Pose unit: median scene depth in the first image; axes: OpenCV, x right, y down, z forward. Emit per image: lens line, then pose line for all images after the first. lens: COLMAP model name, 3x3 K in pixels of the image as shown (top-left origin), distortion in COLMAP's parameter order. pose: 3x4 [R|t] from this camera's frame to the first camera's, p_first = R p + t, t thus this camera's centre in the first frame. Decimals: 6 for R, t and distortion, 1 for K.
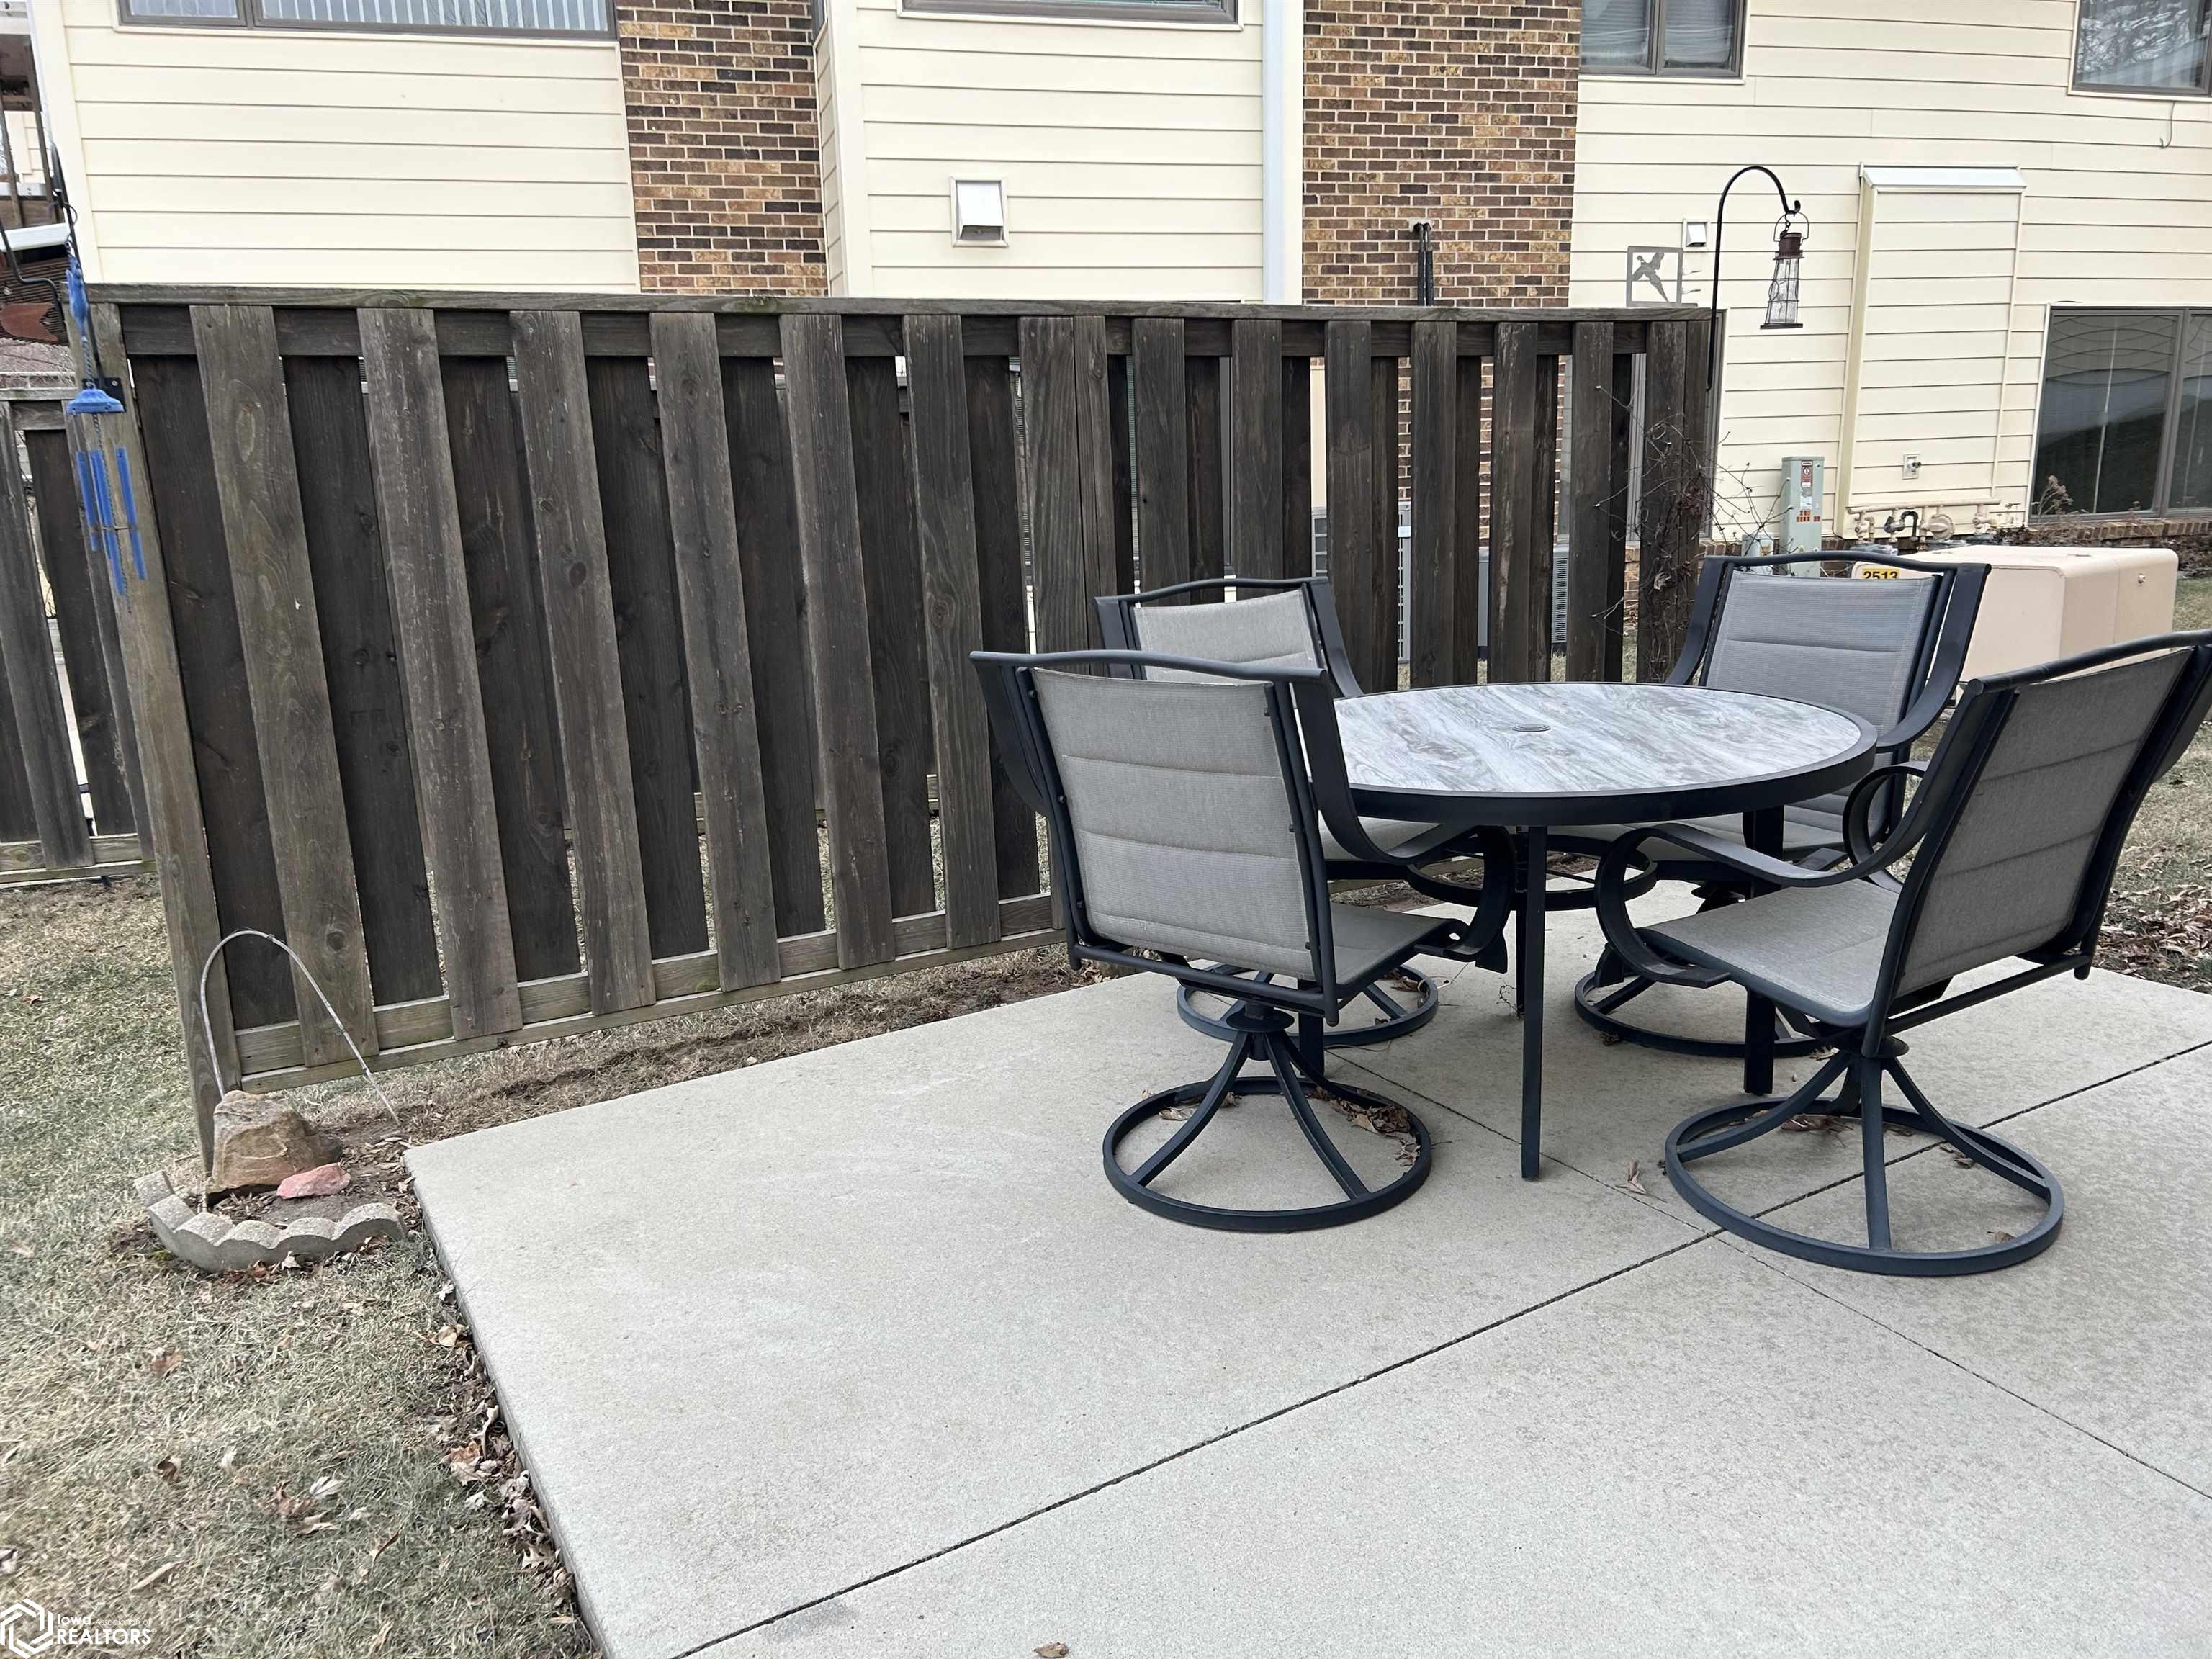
lens RADIAL K [[1666.1, 0, 1101.8], [0, 1666.1, 838.0], [0, 0, 1]] dist [0.057678, -0.064238]
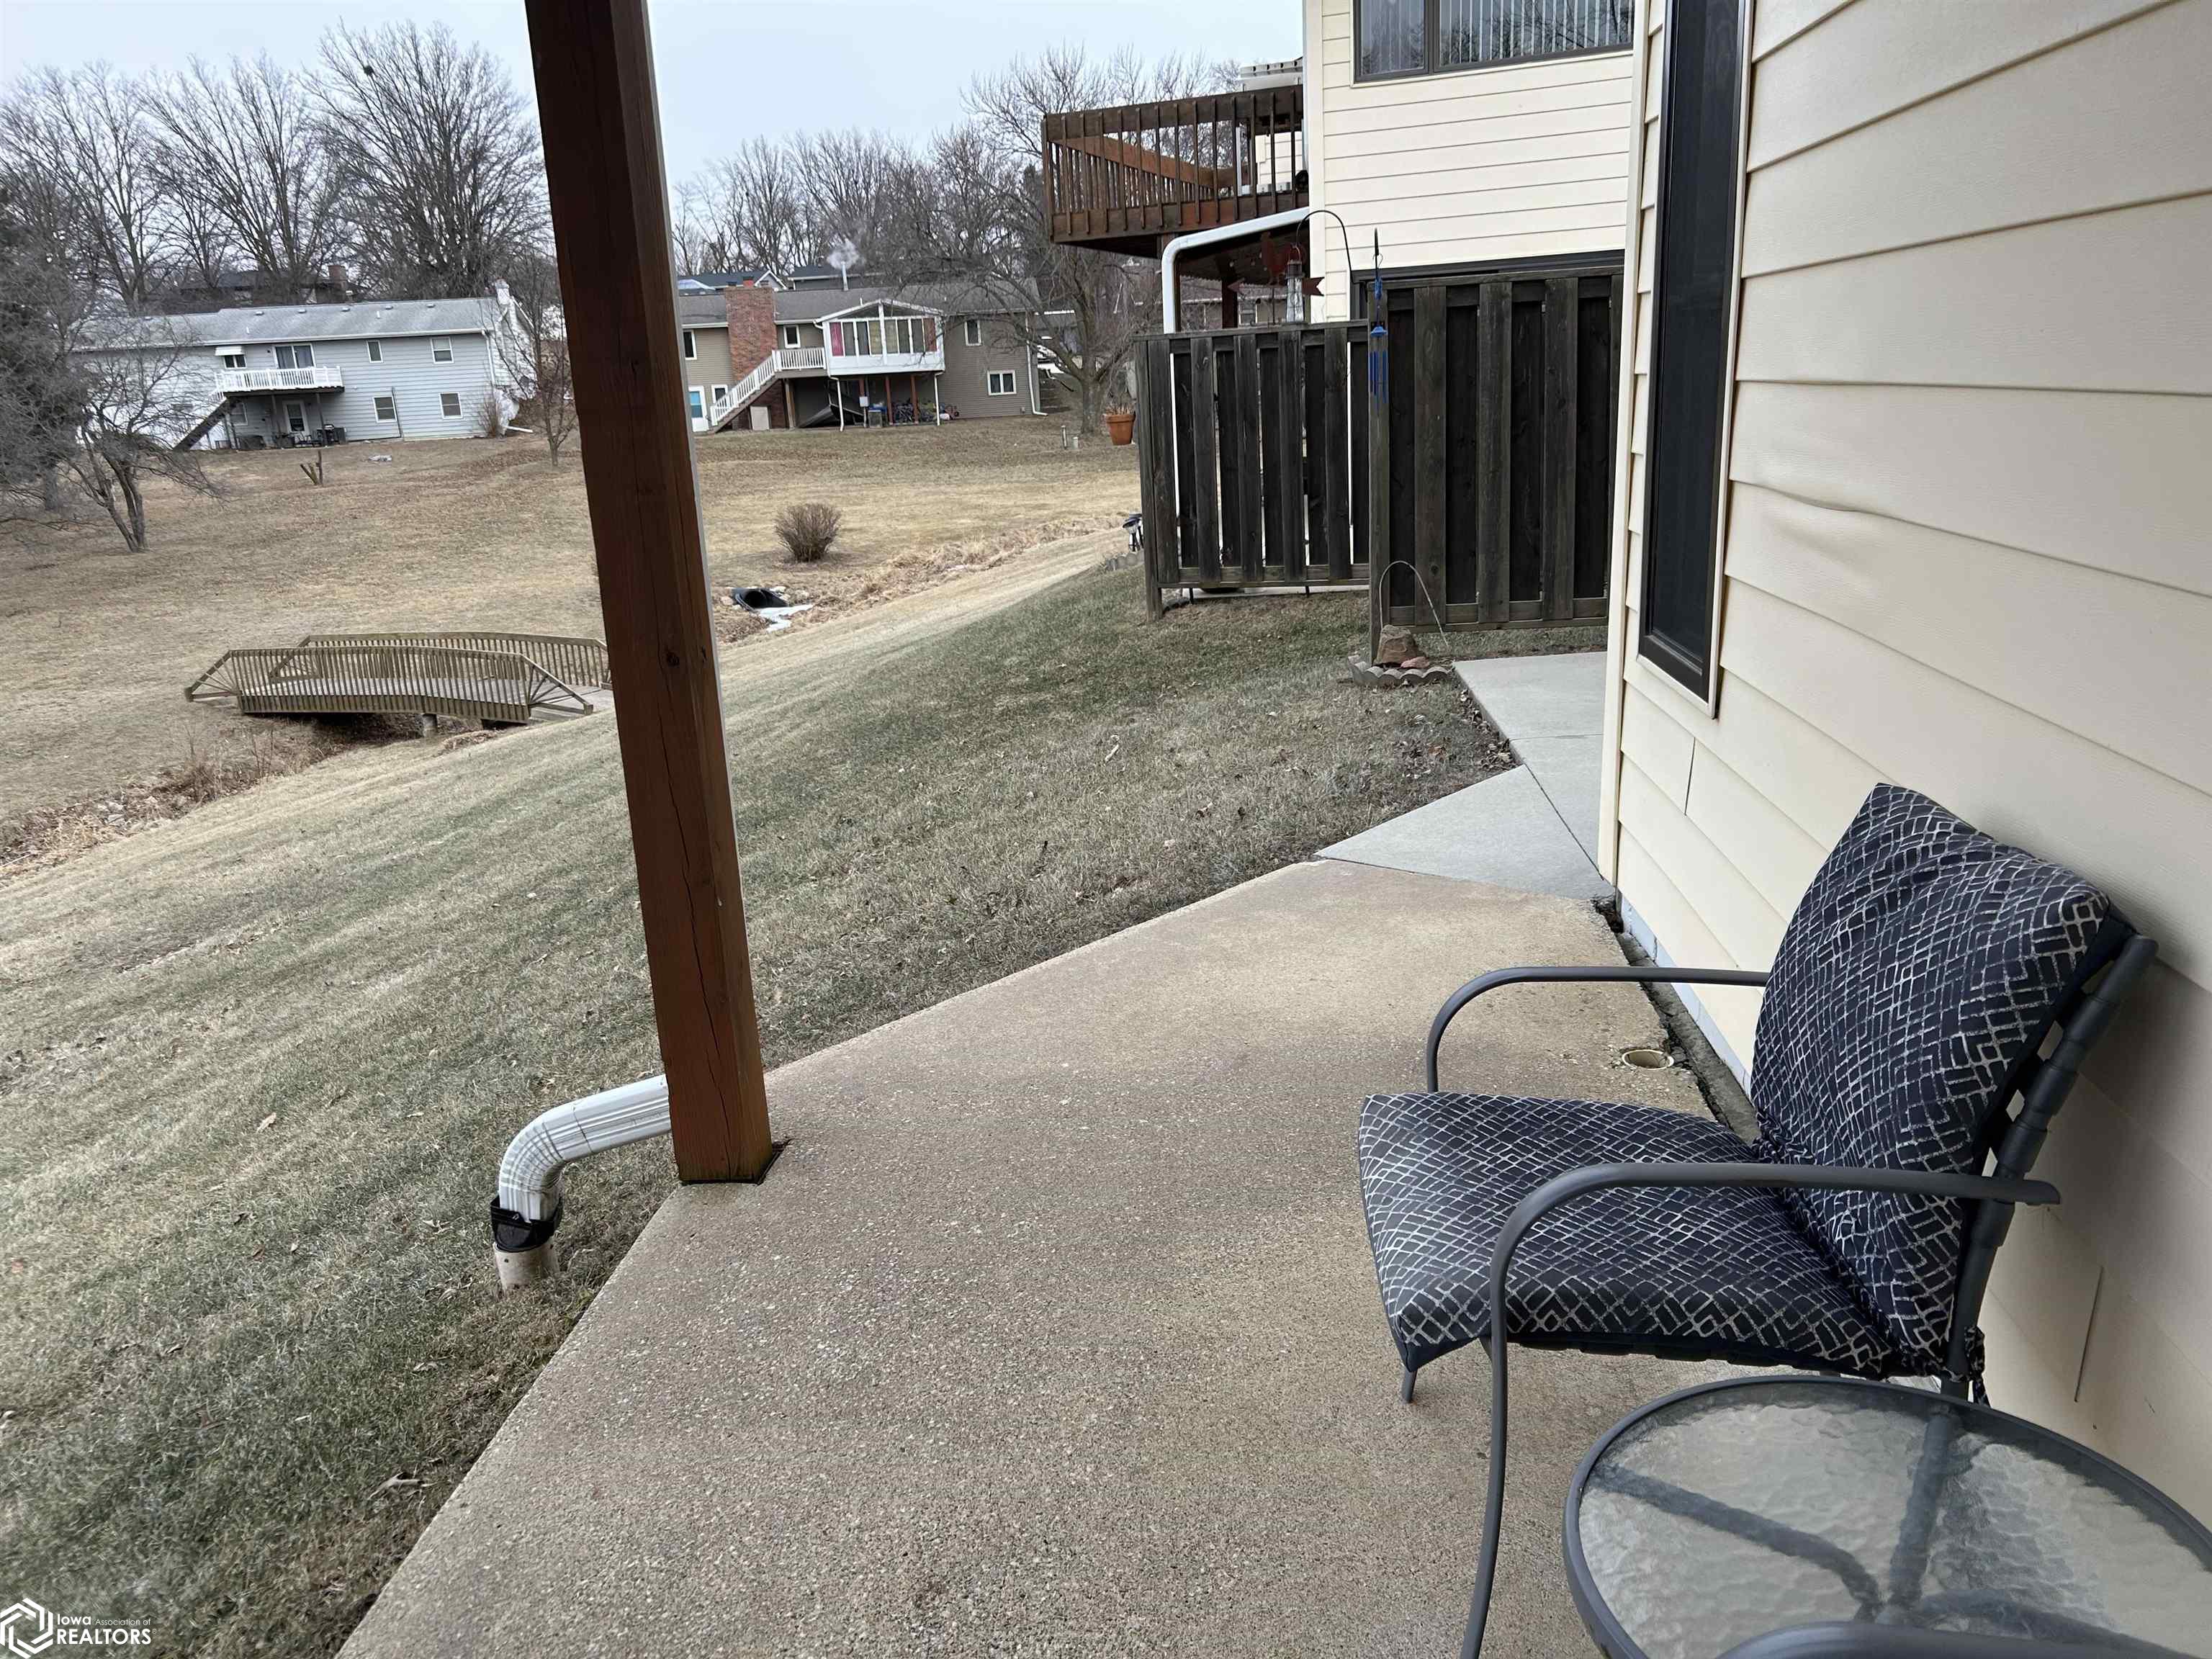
lens RADIAL K [[1666.1, 0, 1093.5], [0, 1666.1, 827.7], [0, 0, 1]] dist [0.057678, -0.064238]
pose [[0.819159, 0.131981, -0.558175, 0.473939], [-0.103778, 0.991209, 0.082071, 0.270556], [0.564100, -0.009303, 0.825654, -1.128827]]
